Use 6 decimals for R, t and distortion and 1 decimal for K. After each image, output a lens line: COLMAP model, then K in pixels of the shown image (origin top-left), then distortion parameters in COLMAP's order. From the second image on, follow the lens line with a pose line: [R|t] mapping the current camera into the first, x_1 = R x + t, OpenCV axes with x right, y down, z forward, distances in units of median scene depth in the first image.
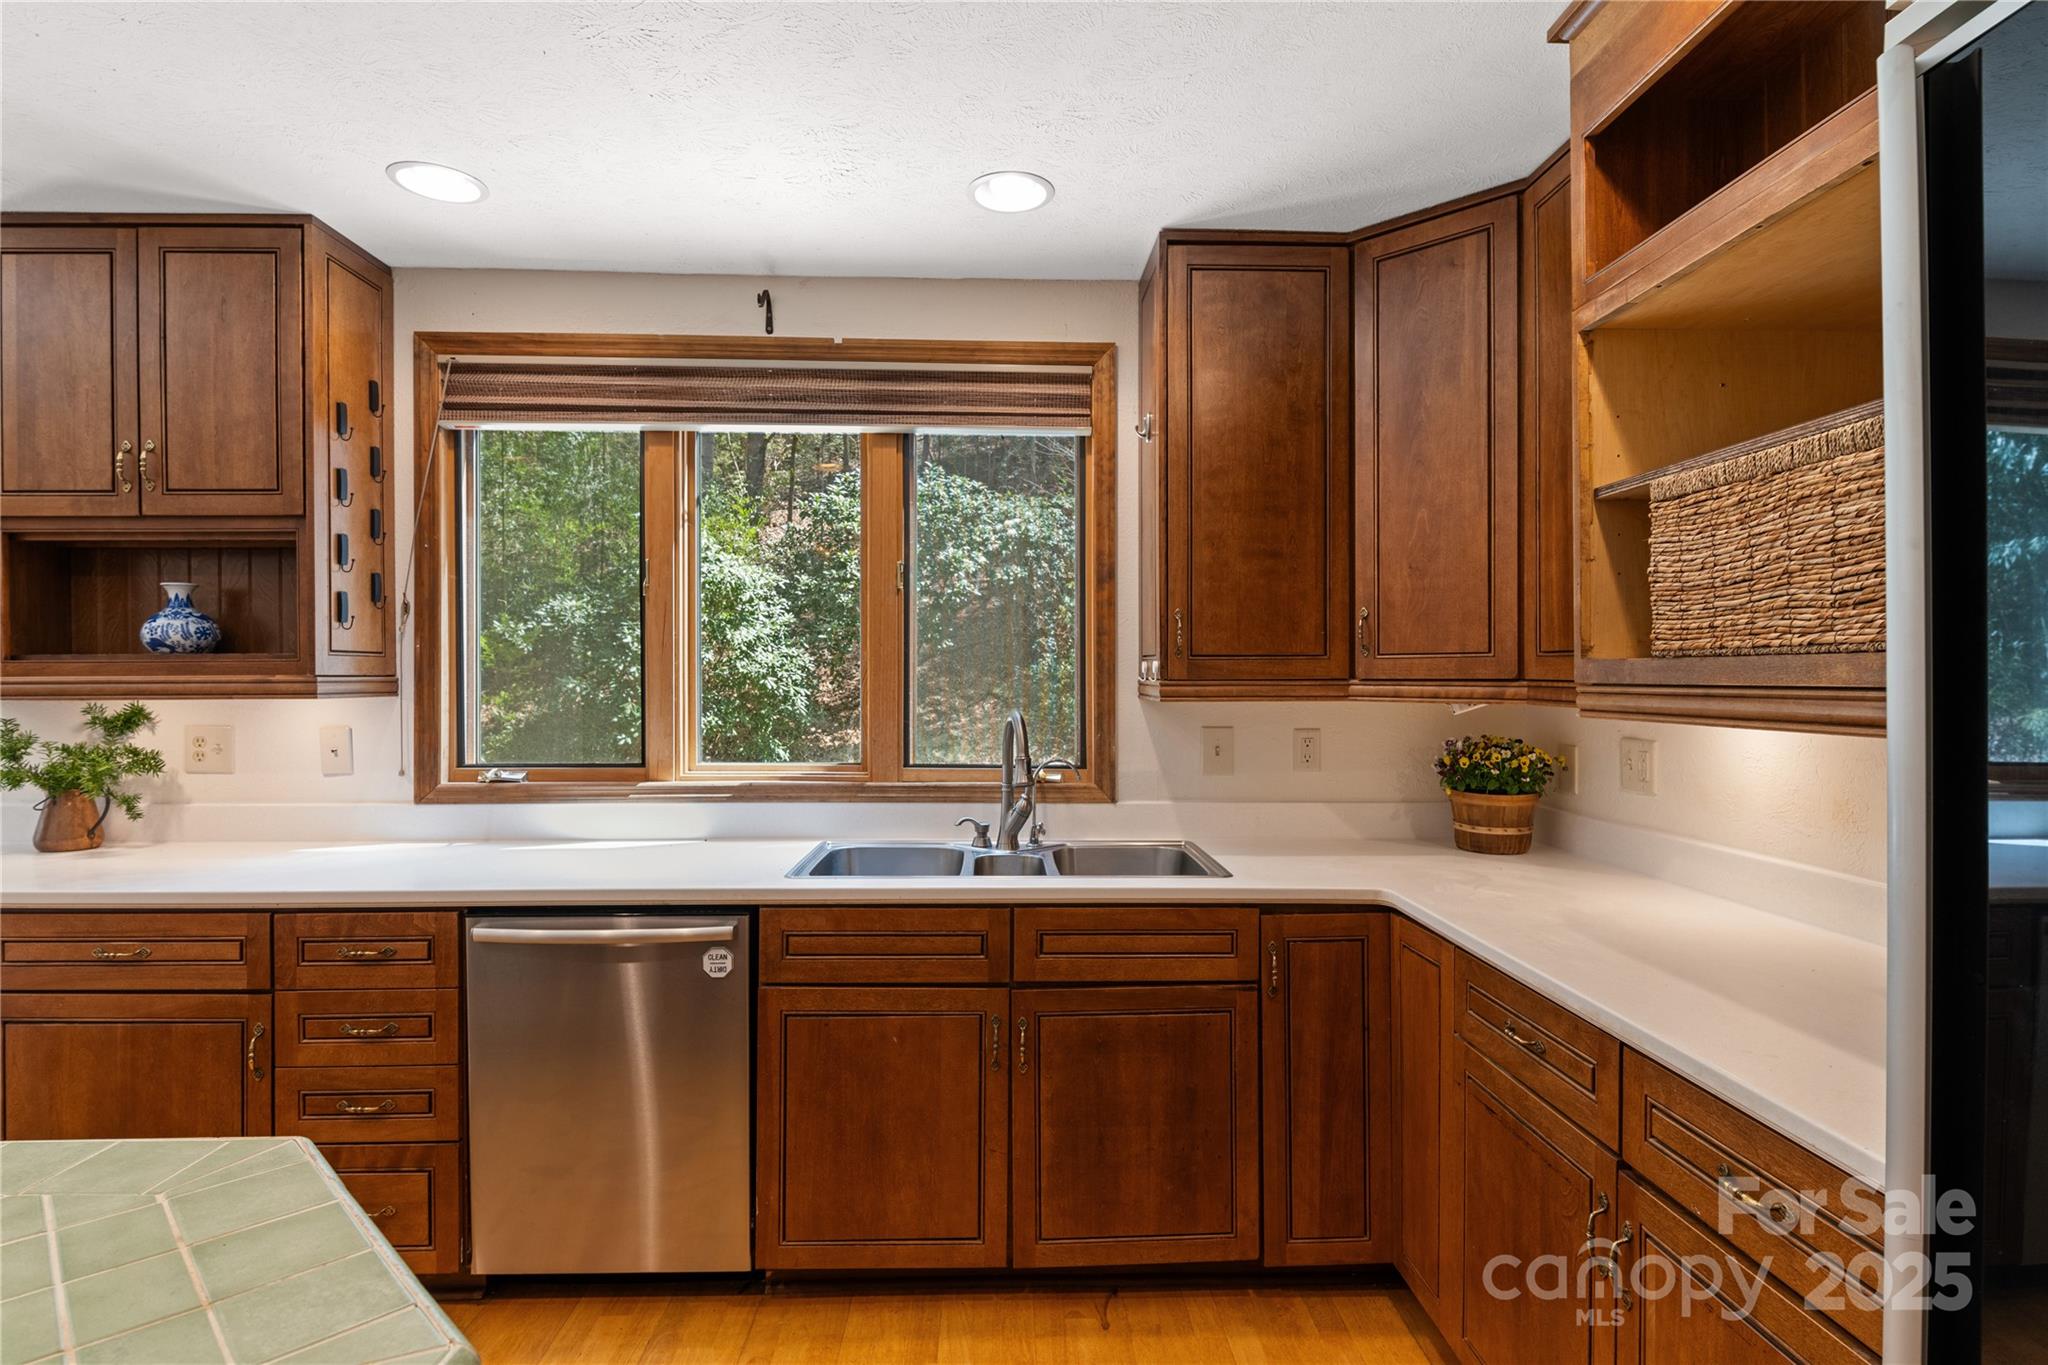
lens RADIAL K [[999.0, 0, 1024.0], [0, 999.0, 682.5], [0, 0, 1]] dist [0.001411, -0.008815]
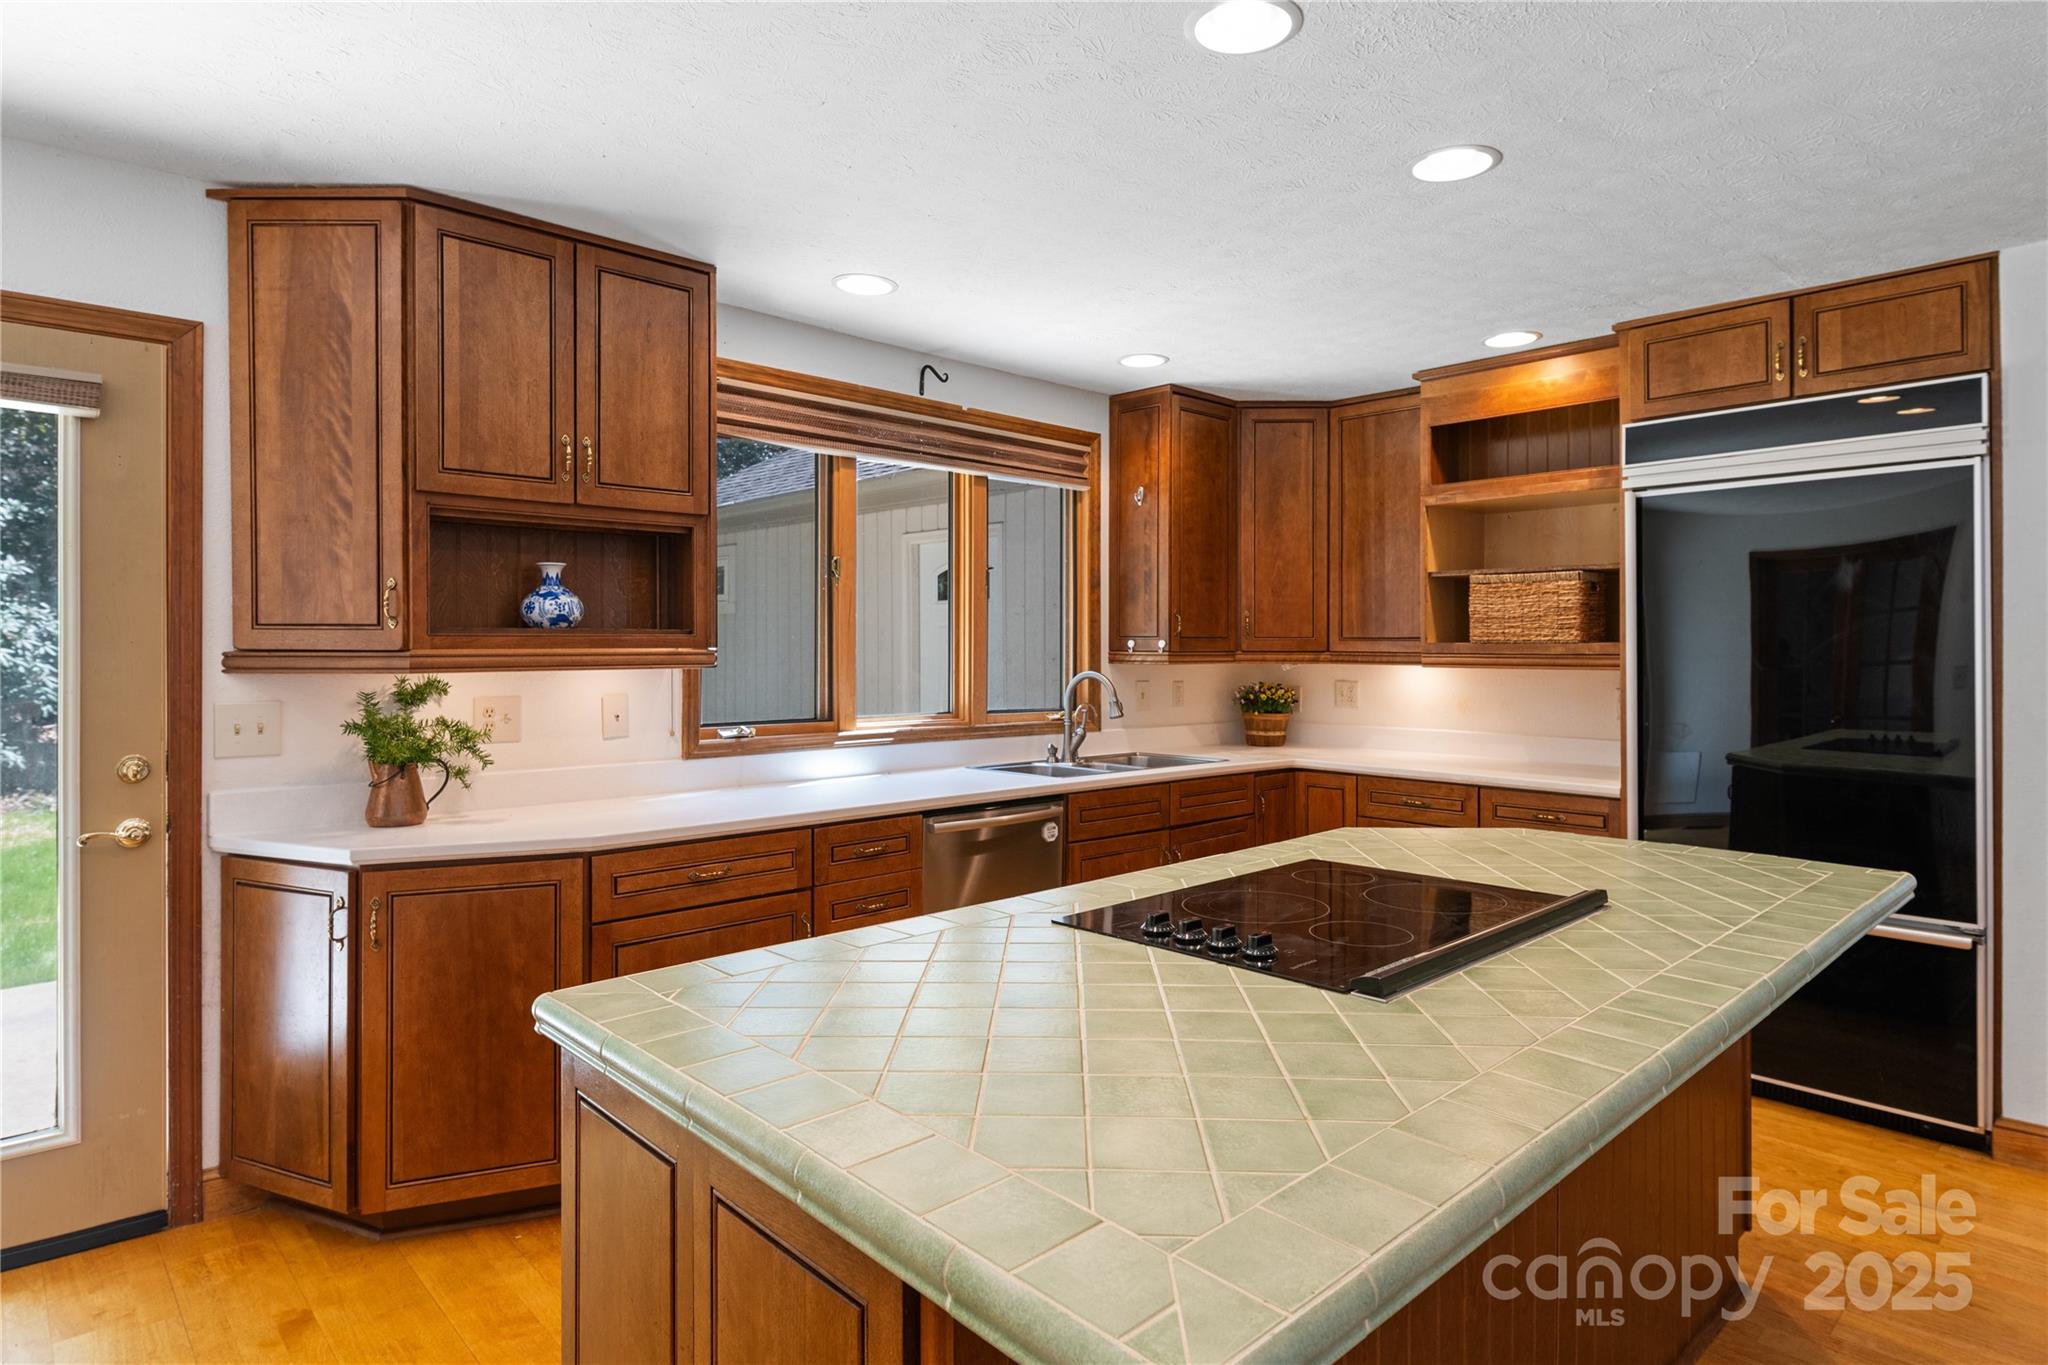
lens RADIAL K [[1113.9, 0, 1020.4], [0, 1113.9, 654.5], [0, 0, 1]] dist [0.017582, 0.000022]
pose [[0.756770, -0.002554, 0.653676, -1.330601], [0.001401, 0.999996, 0.002286, -0.002606], [-0.653680, -0.000815, 0.756771, -0.265761]]
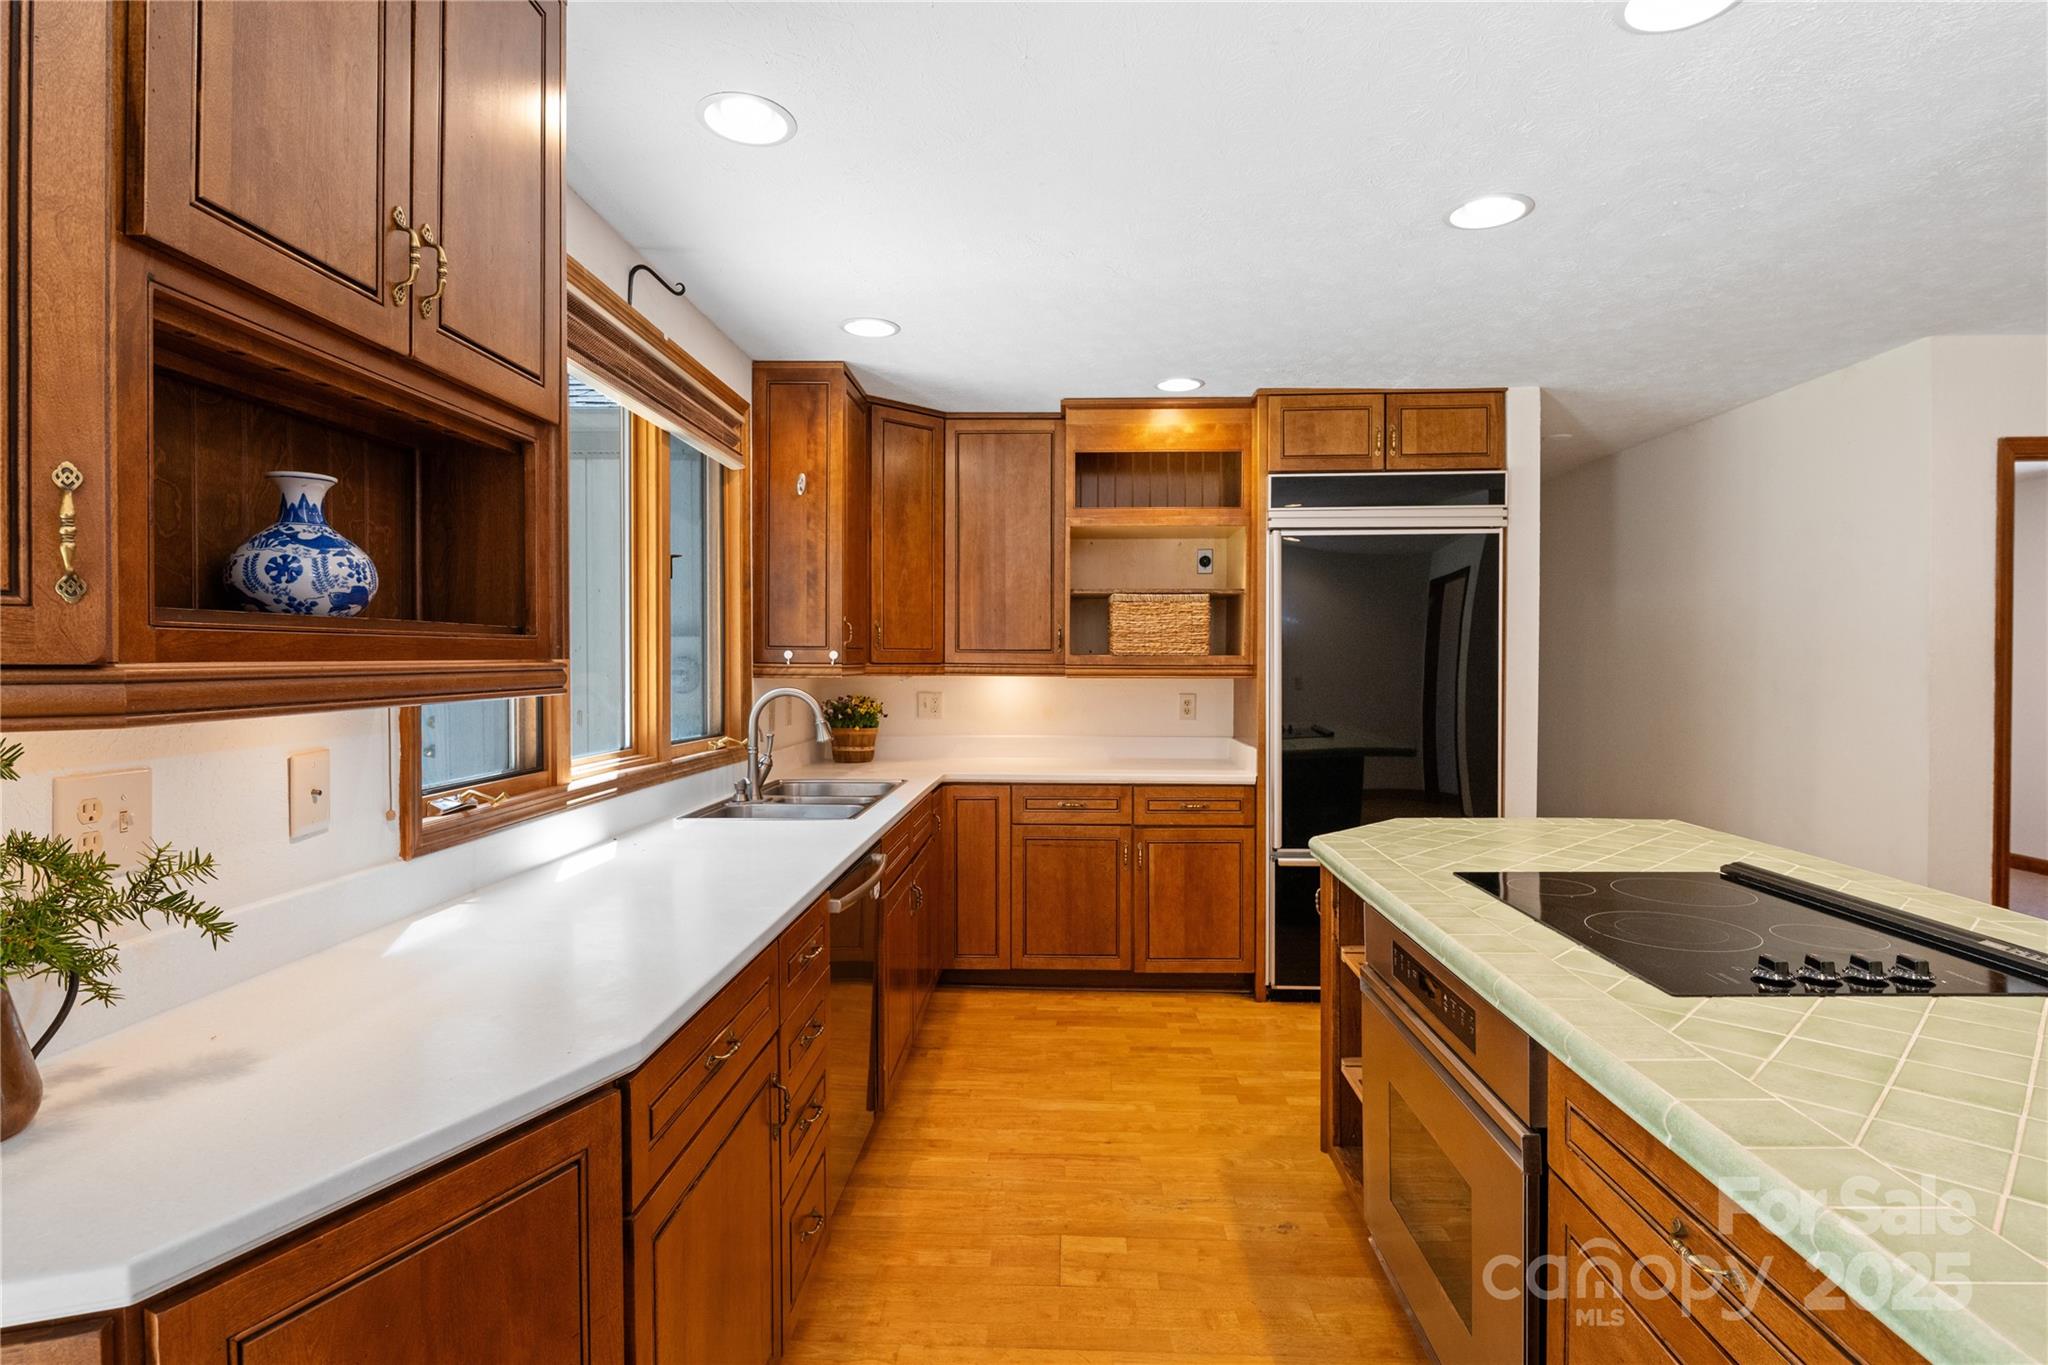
lens RADIAL K [[1018.1, 0, 1024.0], [0, 1018.1, 682.5], [0, 0, 1]] dist [0.023008, -0.000164]
pose [[0.082055, -0.020540, 0.996416, -1.417079], [0.002826, 0.999788, 0.020377, -0.005238], [-0.996624, 0.001144, 0.082096, 0.629512]]
